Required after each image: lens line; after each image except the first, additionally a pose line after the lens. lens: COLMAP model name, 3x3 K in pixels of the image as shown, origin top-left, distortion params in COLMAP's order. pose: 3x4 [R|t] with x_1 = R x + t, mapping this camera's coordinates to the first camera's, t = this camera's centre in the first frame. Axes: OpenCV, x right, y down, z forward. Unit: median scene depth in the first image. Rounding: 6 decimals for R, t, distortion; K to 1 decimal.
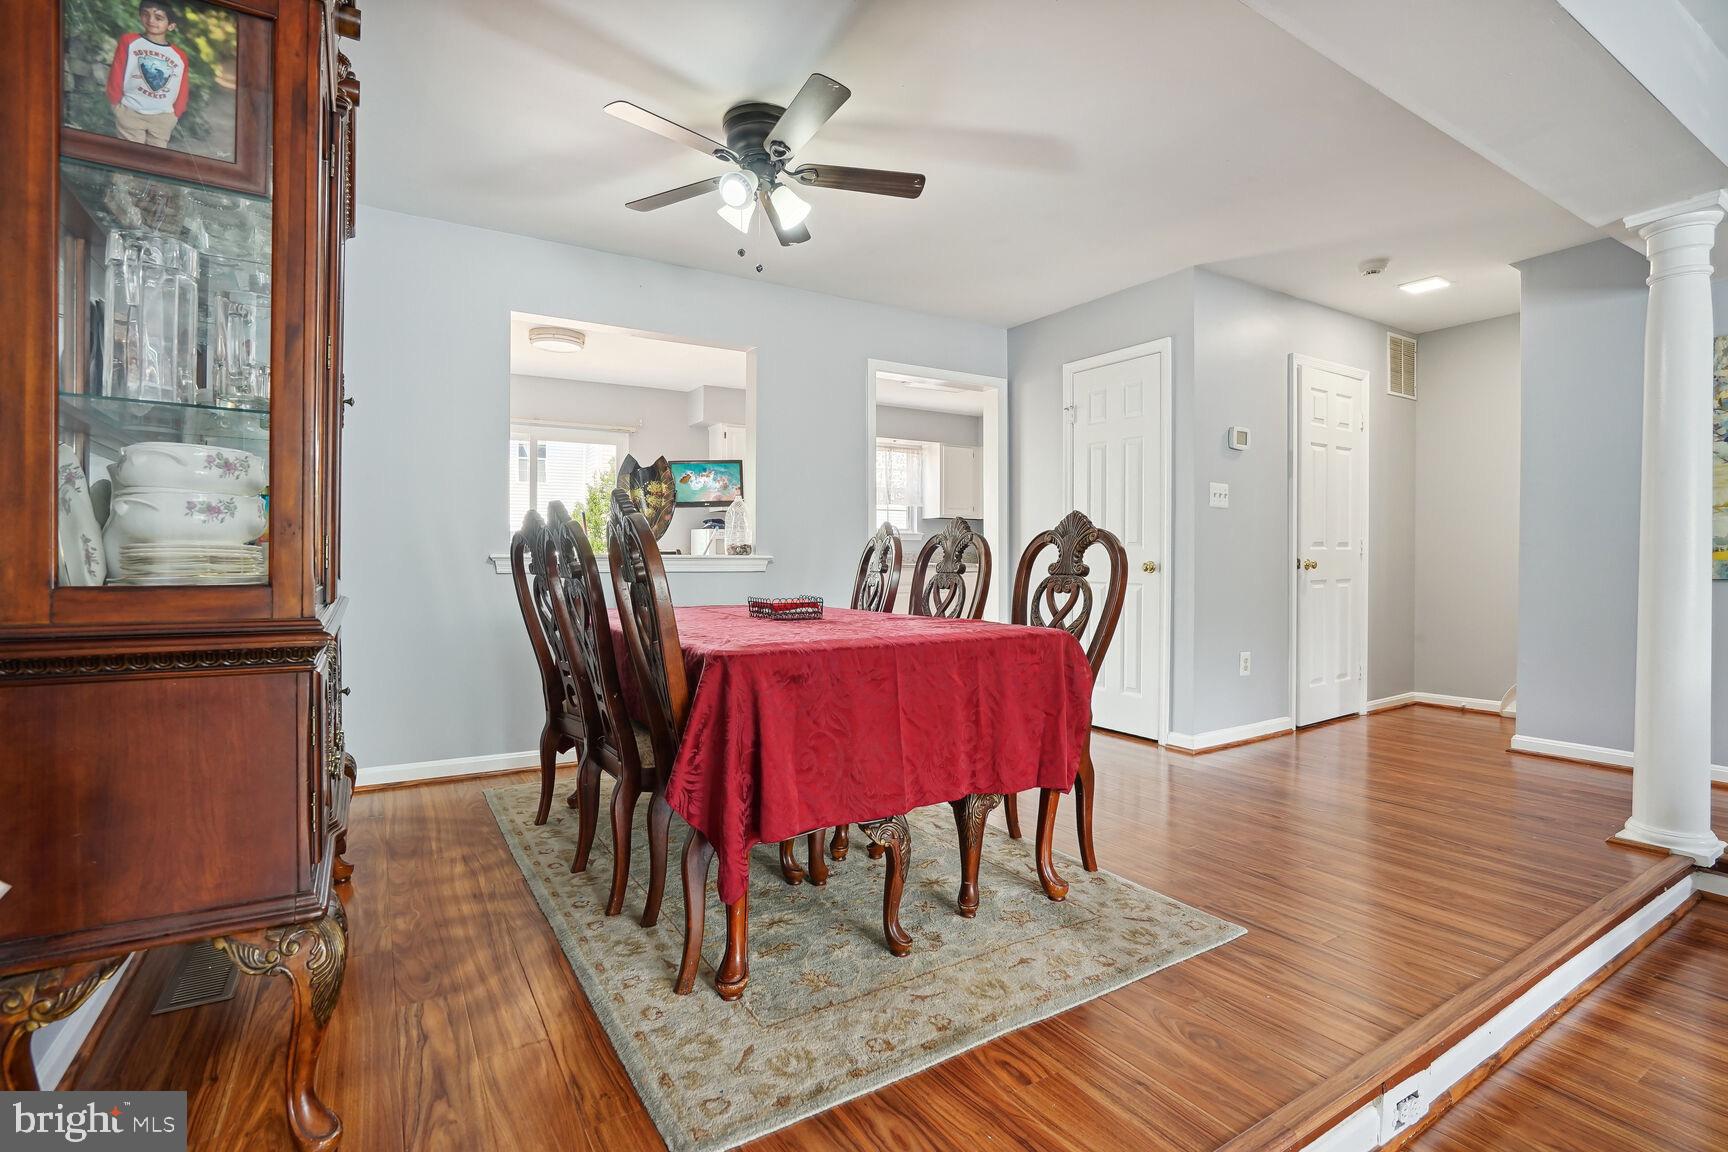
lens RADIAL K [[815.1, 0, 902.0], [0, 815.1, 563.3], [0, 0, 1]] dist [-0.003587, 0.003141]
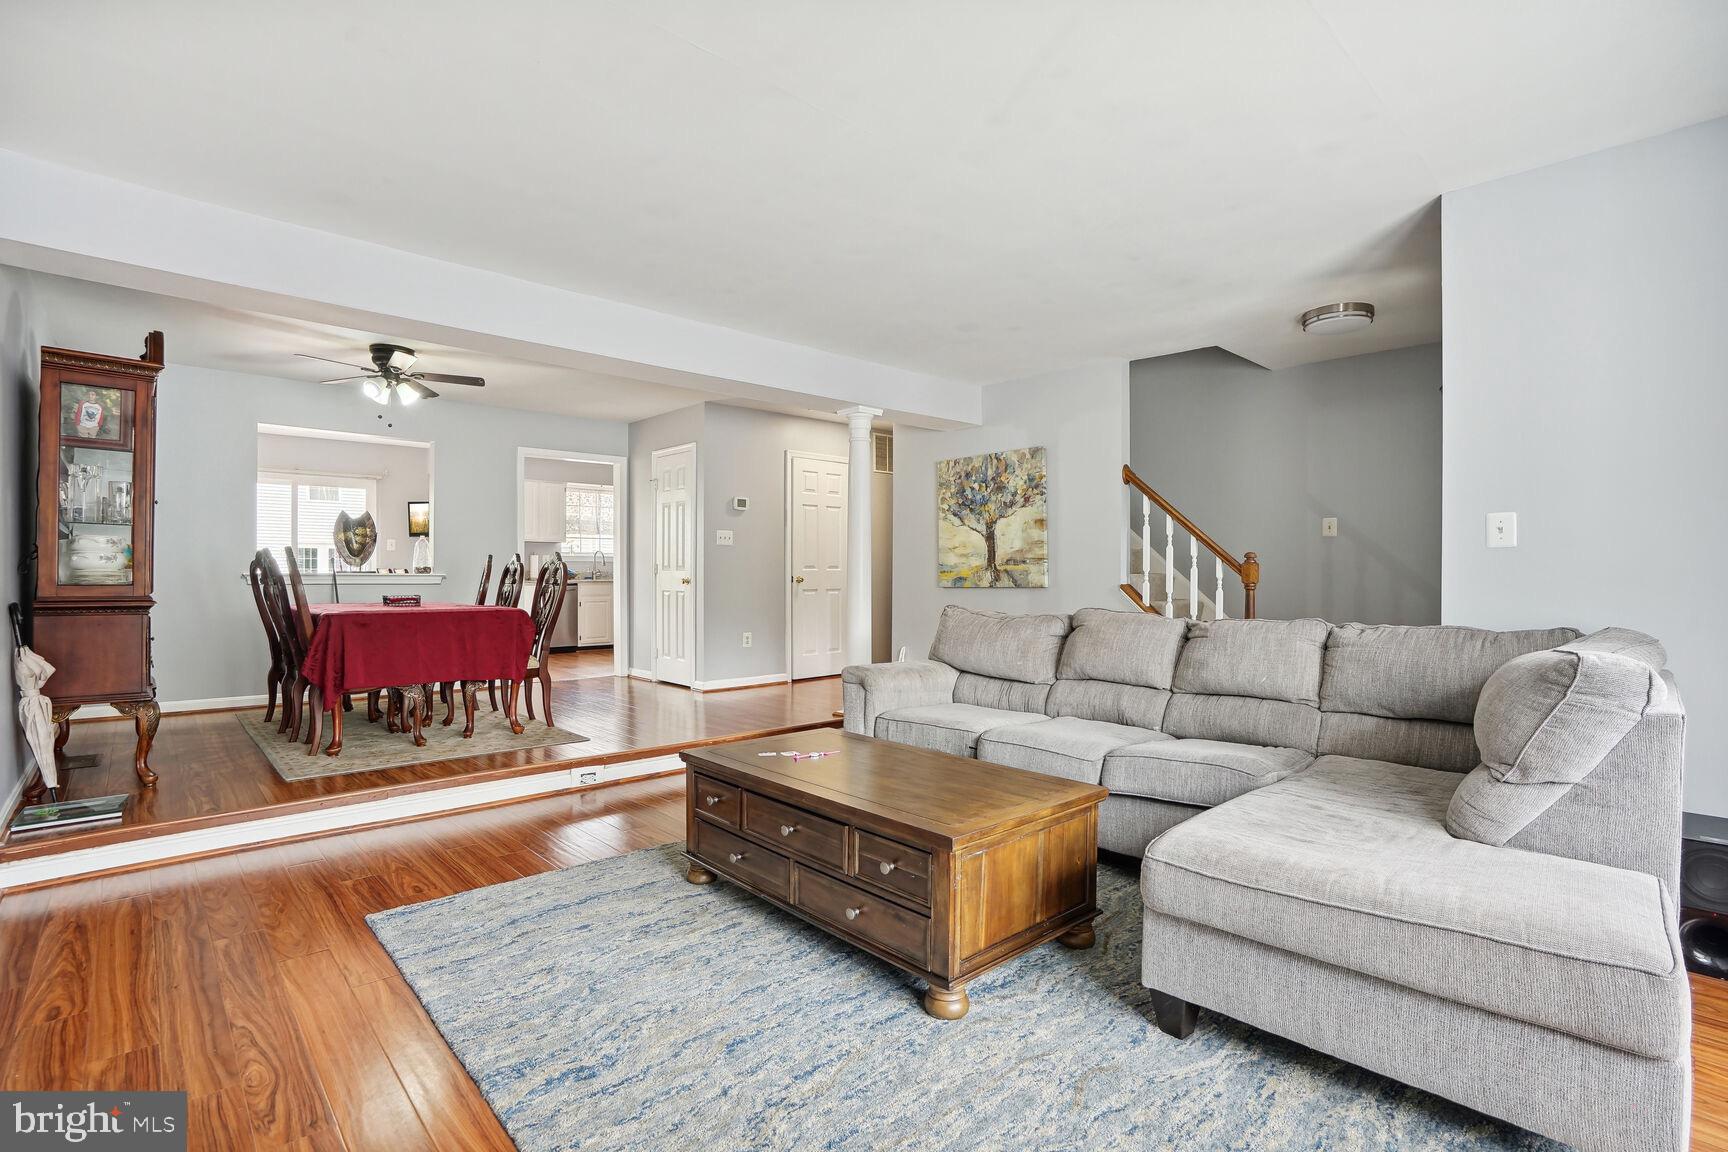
lens RADIAL K [[815.1, 0, 862.5], [0, 815.1, 574.8], [0, 0, 1]] dist [-0.003587, 0.003141]
pose [[0.989770, 0.000744, 0.142669, 0.744665], [0.000343, 0.999971, -0.007597, 0.008157], [-0.142670, 0.007568, 0.989741, -1.203132]]
